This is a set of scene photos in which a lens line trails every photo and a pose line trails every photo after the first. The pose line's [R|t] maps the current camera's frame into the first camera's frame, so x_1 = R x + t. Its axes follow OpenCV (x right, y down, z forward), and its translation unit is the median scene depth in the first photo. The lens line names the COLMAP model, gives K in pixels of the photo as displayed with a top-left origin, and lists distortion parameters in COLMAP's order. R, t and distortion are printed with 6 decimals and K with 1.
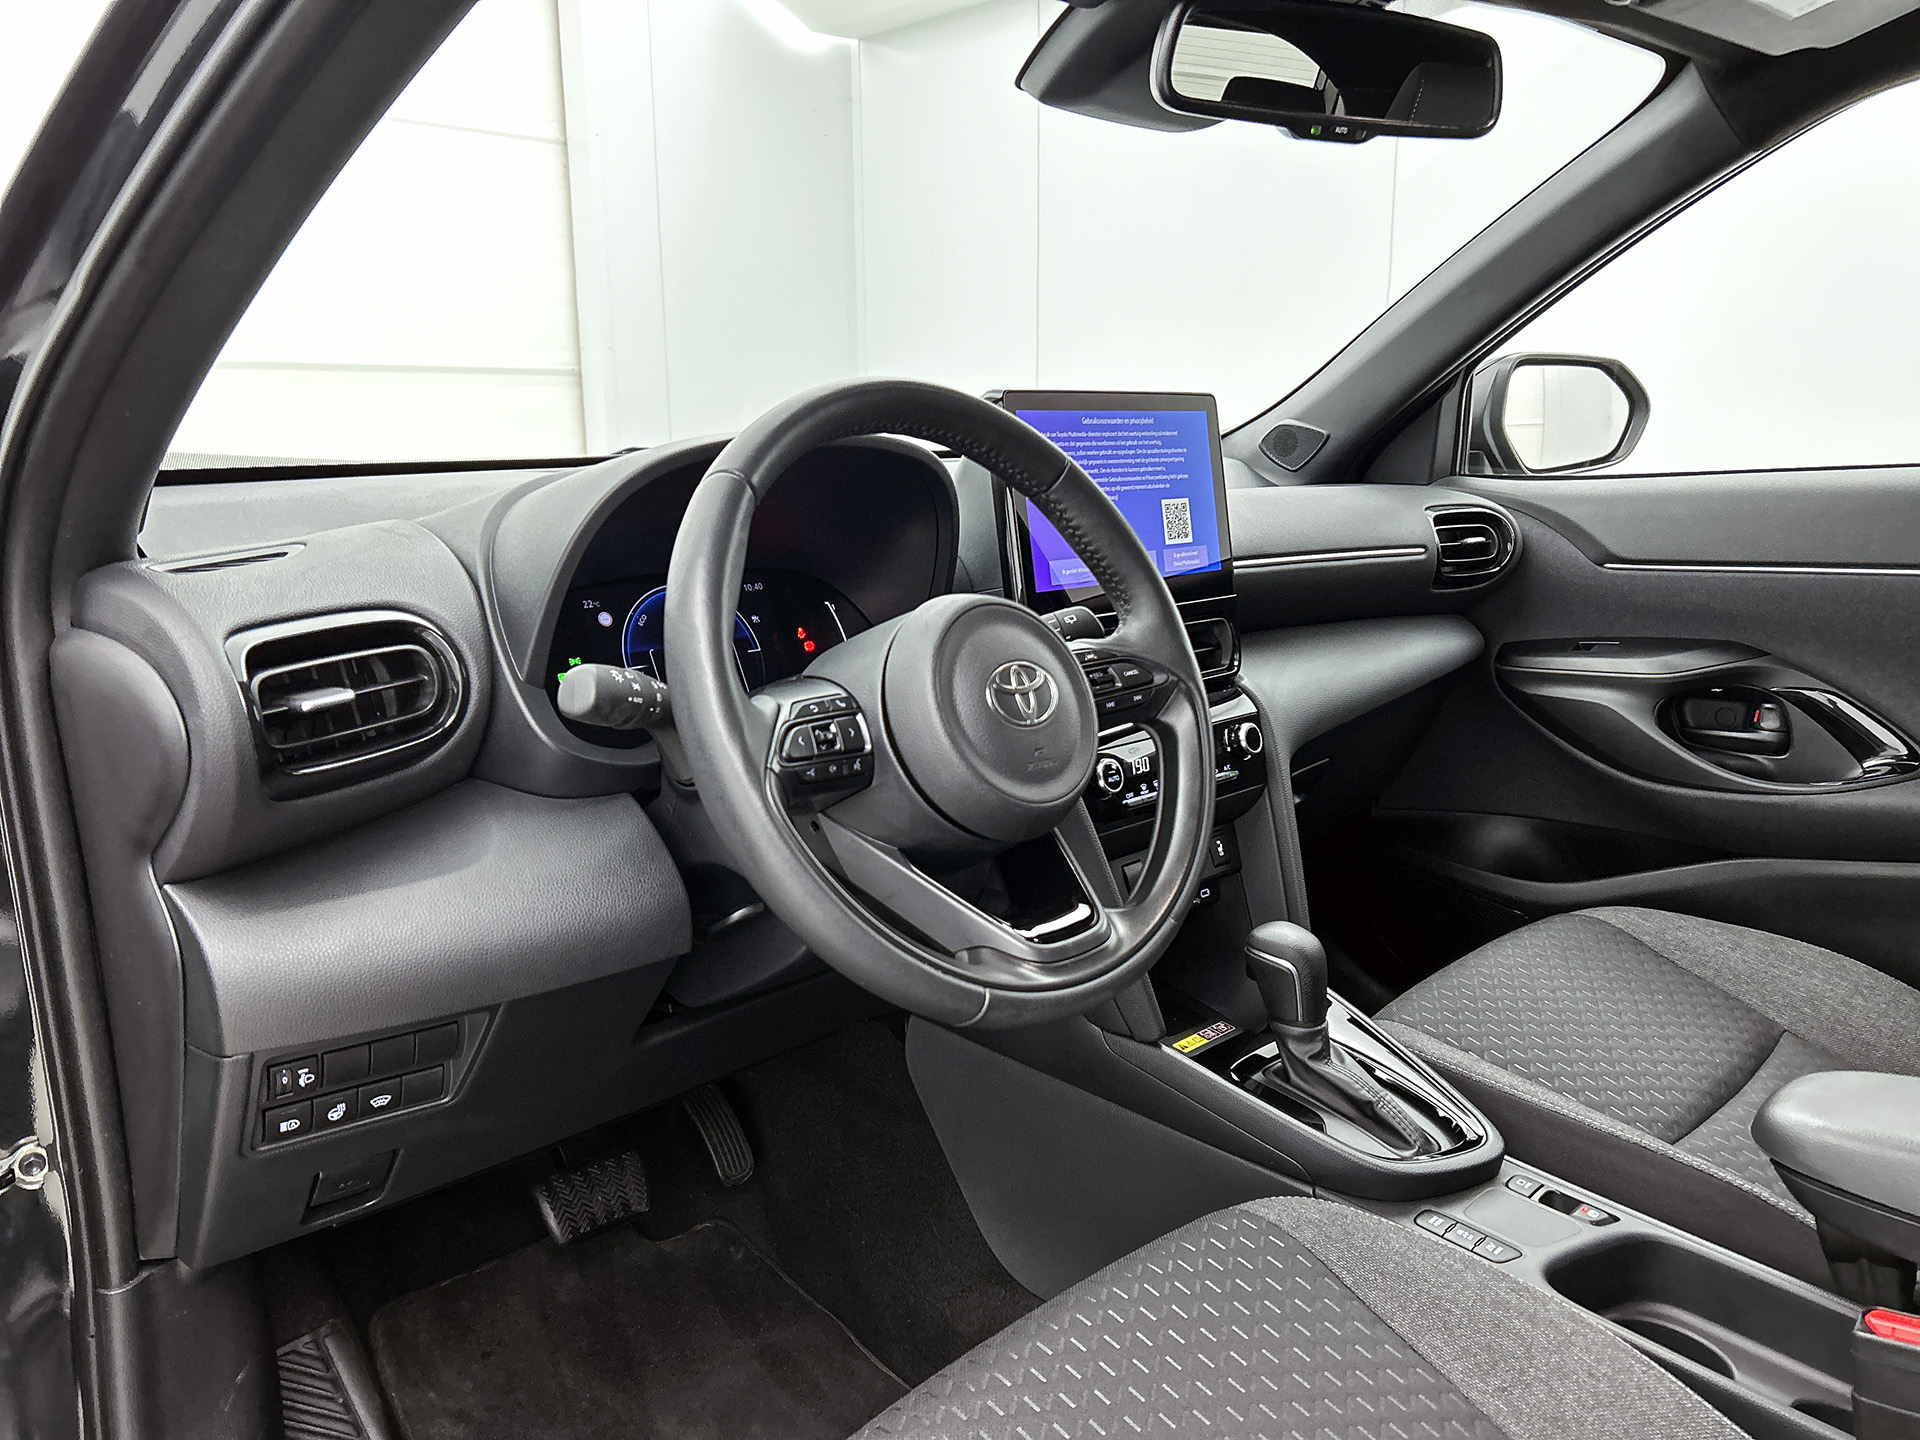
lens RADIAL K [[1461.1, 0, 960.0], [0, 1461.1, 720.0], [0, 0, 1]] dist [0.089518, -0.098338]
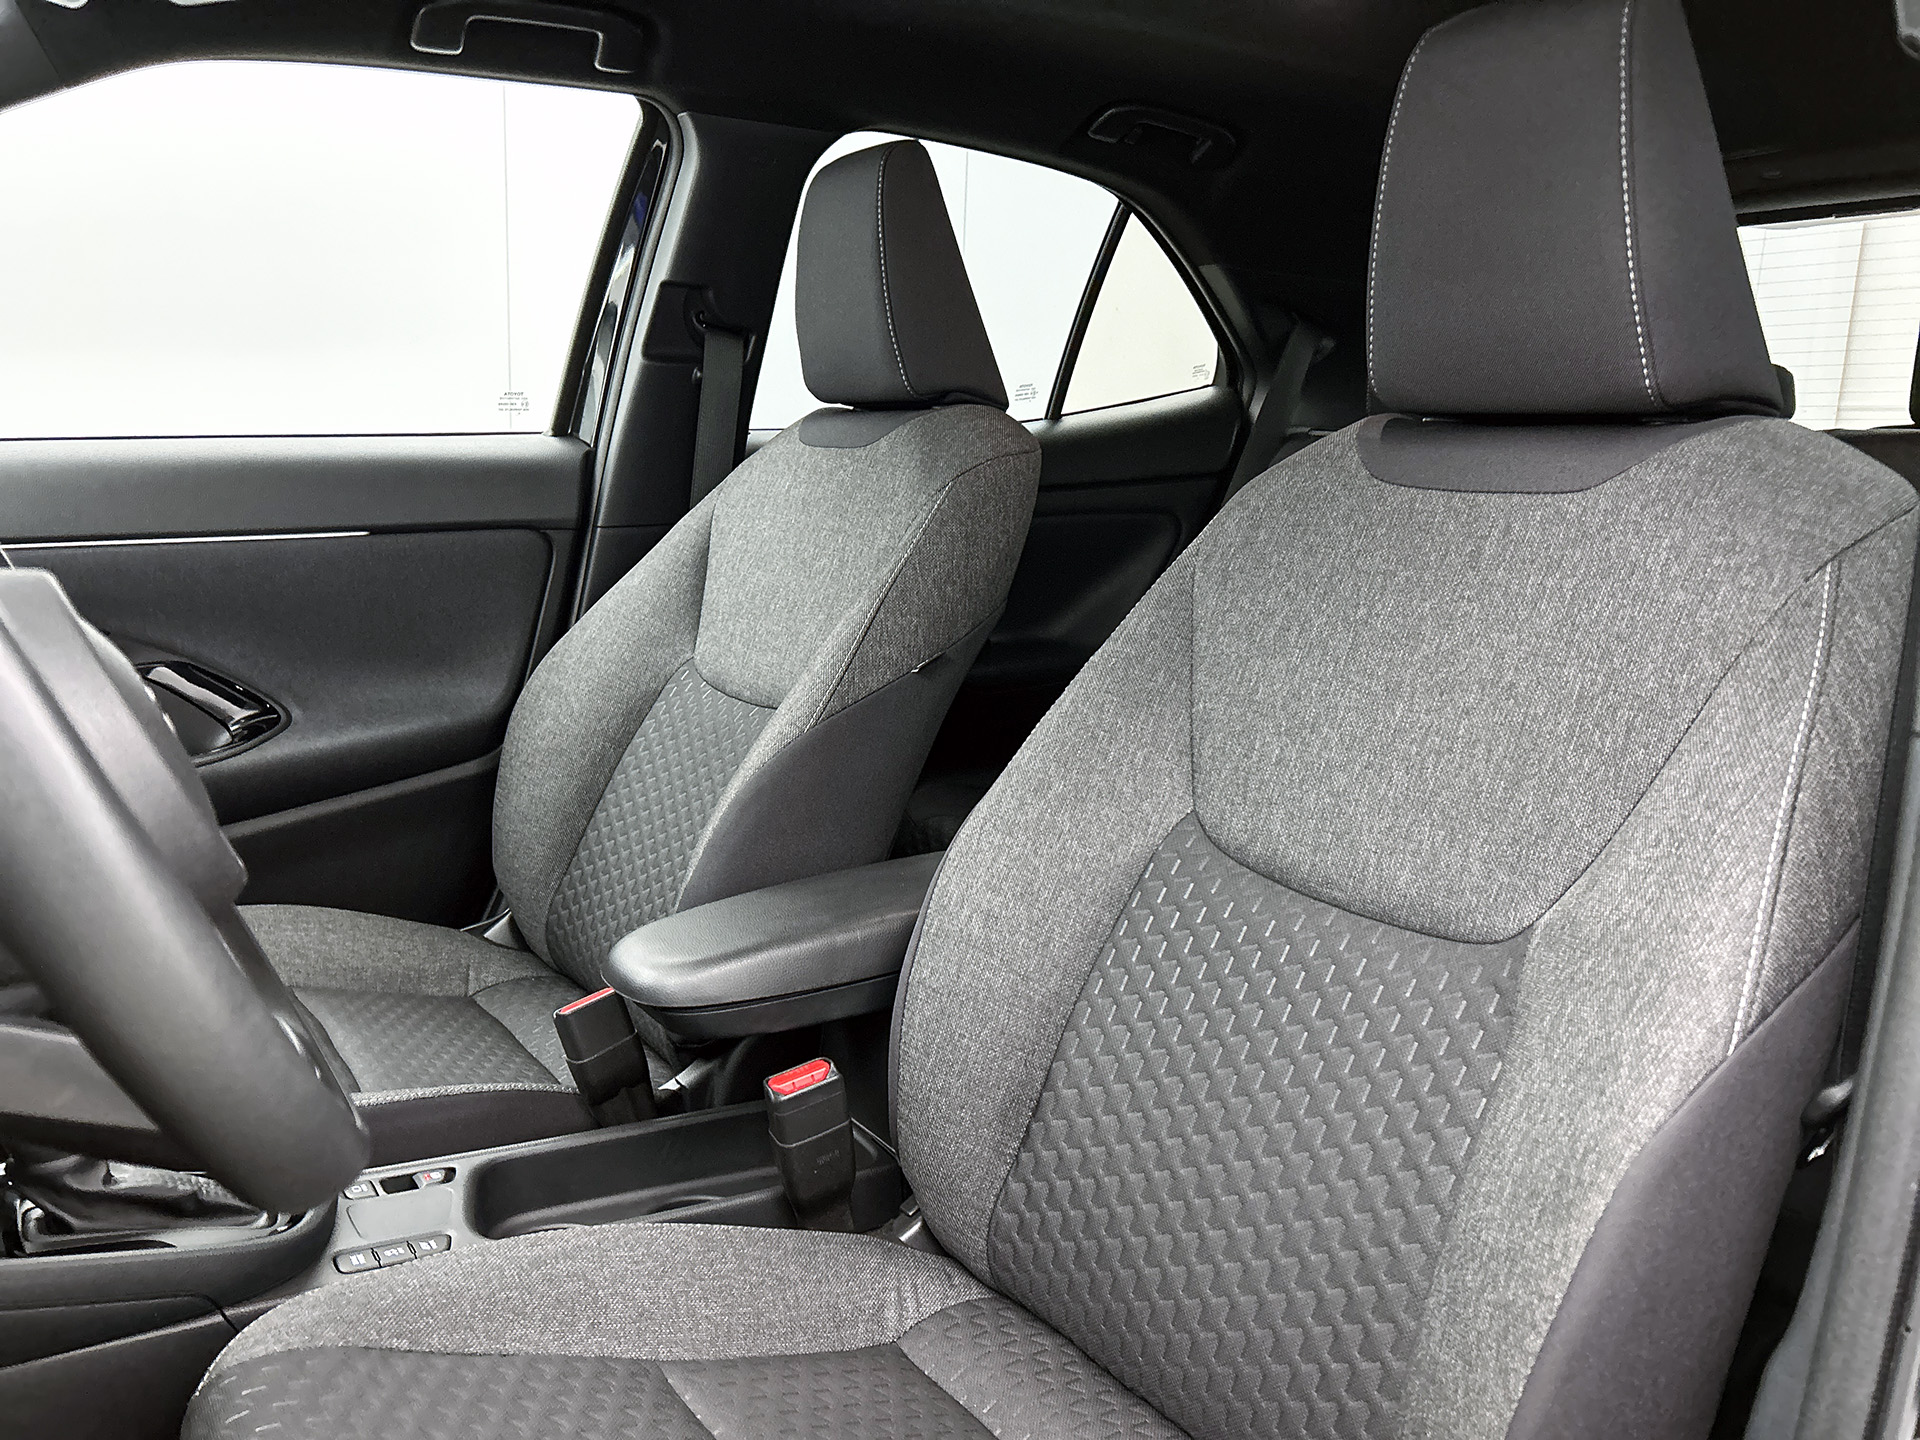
lens RADIAL K [[1461.1, 0, 960.0], [0, 1461.1, 720.0], [0, 0, 1]] dist [0.089518, -0.098338]
pose [[0.198430, -0.156925, 0.967471, -0.412040], [0.162157, 0.978752, 0.125496, -0.031356], [-0.966608, 0.131980, 0.219661, 0.404767]]
